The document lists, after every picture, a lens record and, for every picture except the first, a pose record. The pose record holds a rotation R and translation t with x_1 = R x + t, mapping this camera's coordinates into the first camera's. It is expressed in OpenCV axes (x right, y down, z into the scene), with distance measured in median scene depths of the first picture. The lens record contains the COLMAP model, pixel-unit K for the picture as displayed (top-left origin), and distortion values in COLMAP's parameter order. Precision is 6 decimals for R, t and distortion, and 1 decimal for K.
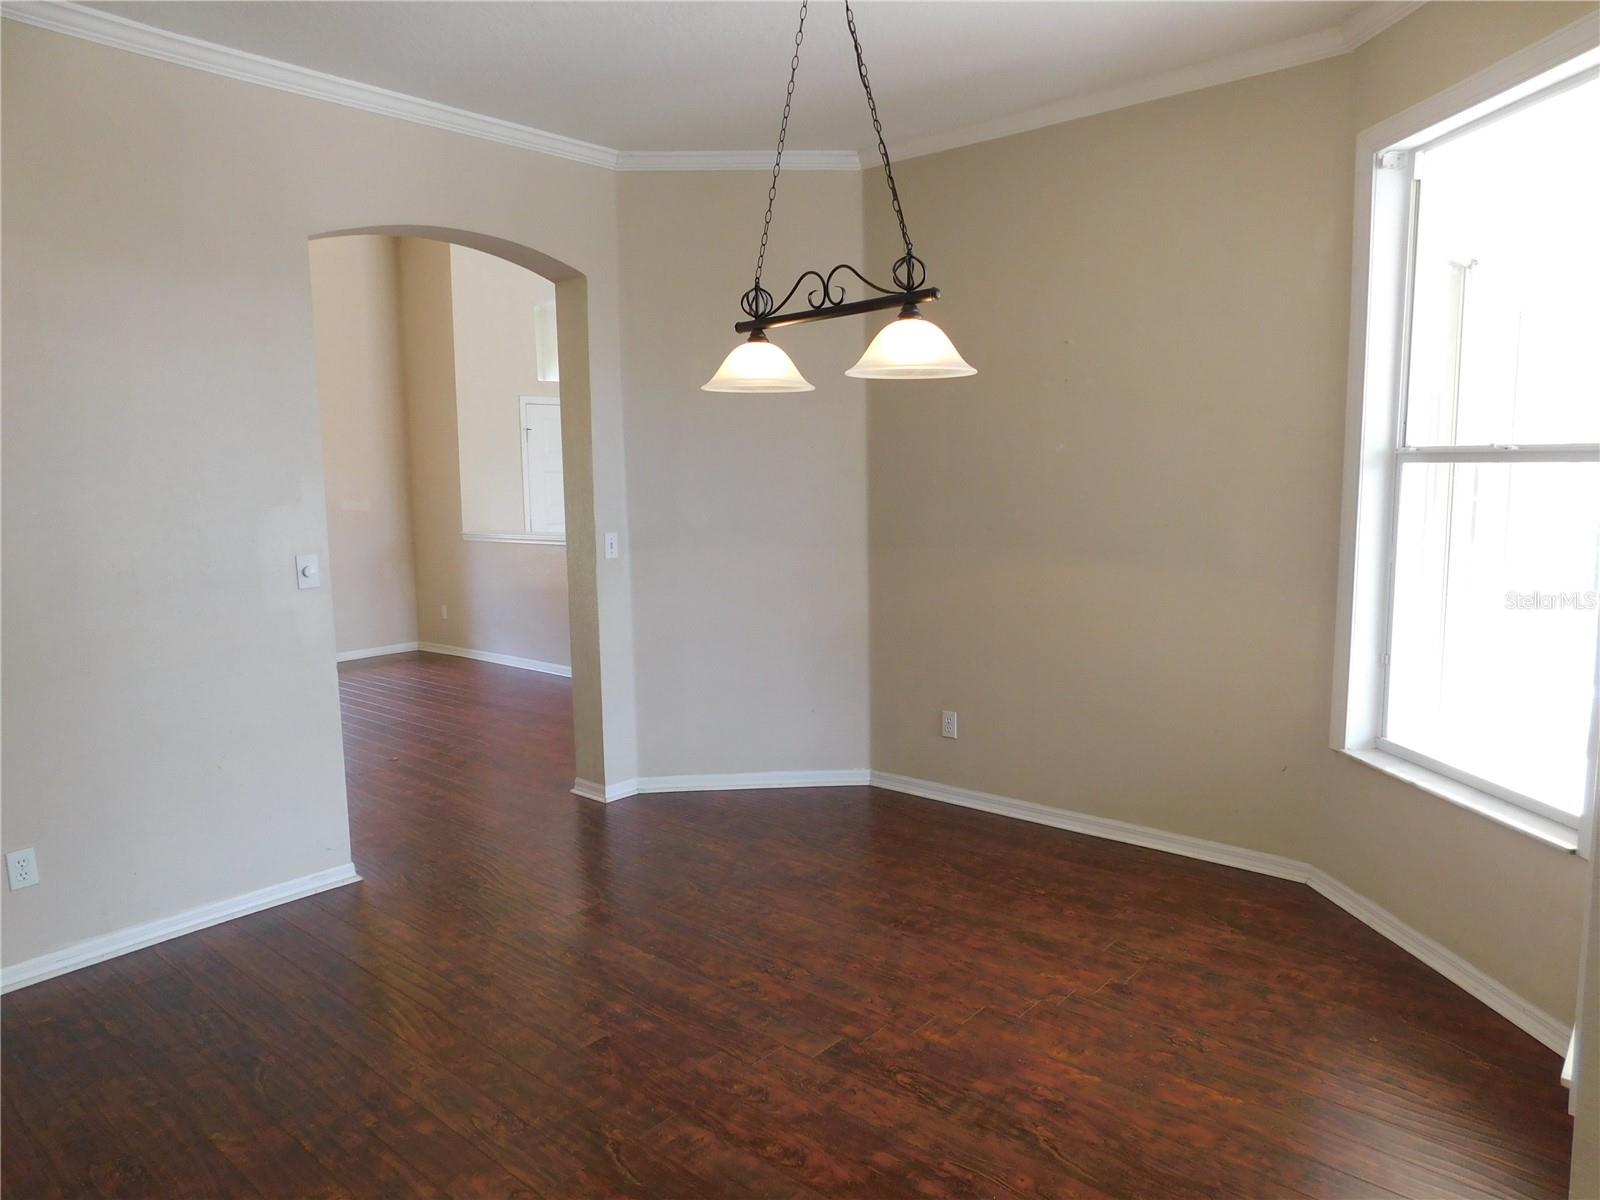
lens RADIAL K [[1071.5, 0, 800.0], [0, 1071.5, 600.0], [0, 0, 1]] dist [-0.070467, 0.067181]
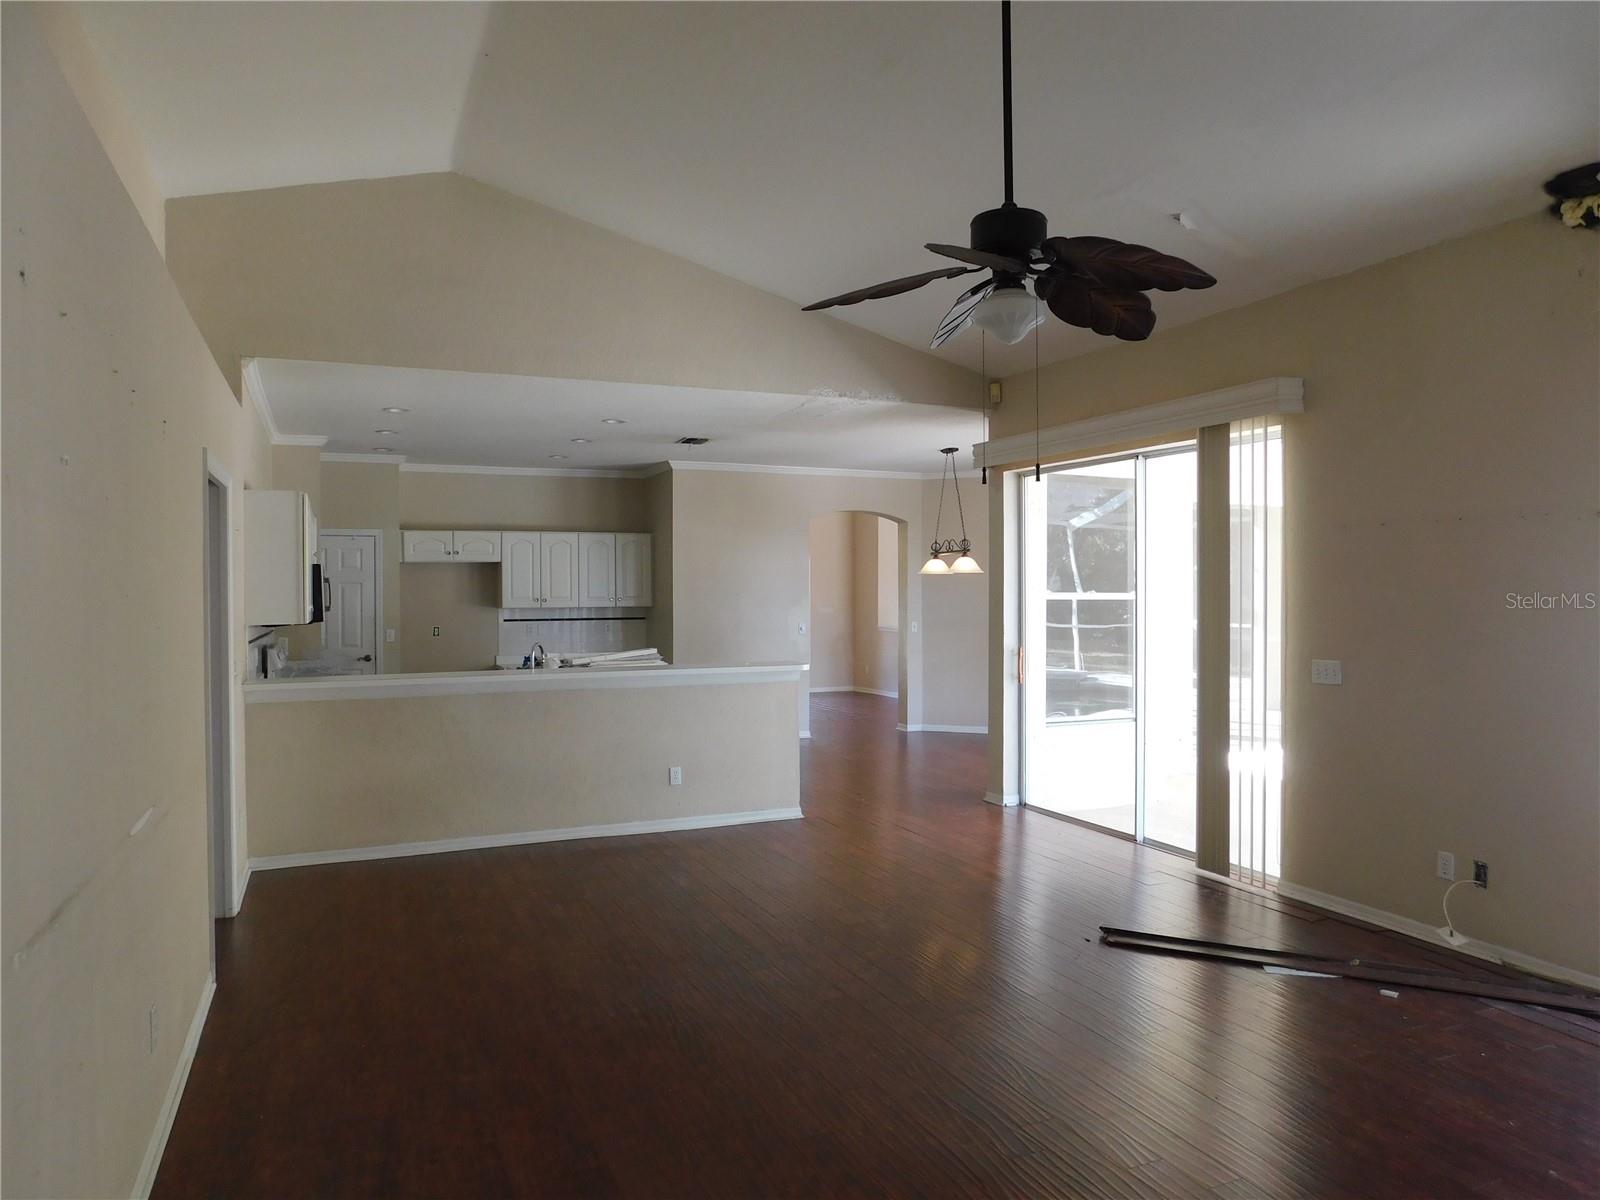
lens RADIAL K [[1071.5, 0, 800.0], [0, 1071.5, 600.0], [0, 0, 1]] dist [-0.070467, 0.067181]
pose [[0.906322, 0.023615, -0.421927, 0.619467], [-0.071260, 0.992680, -0.097511, 0.145647], [0.416535, 0.118443, 0.901371, -1.339163]]
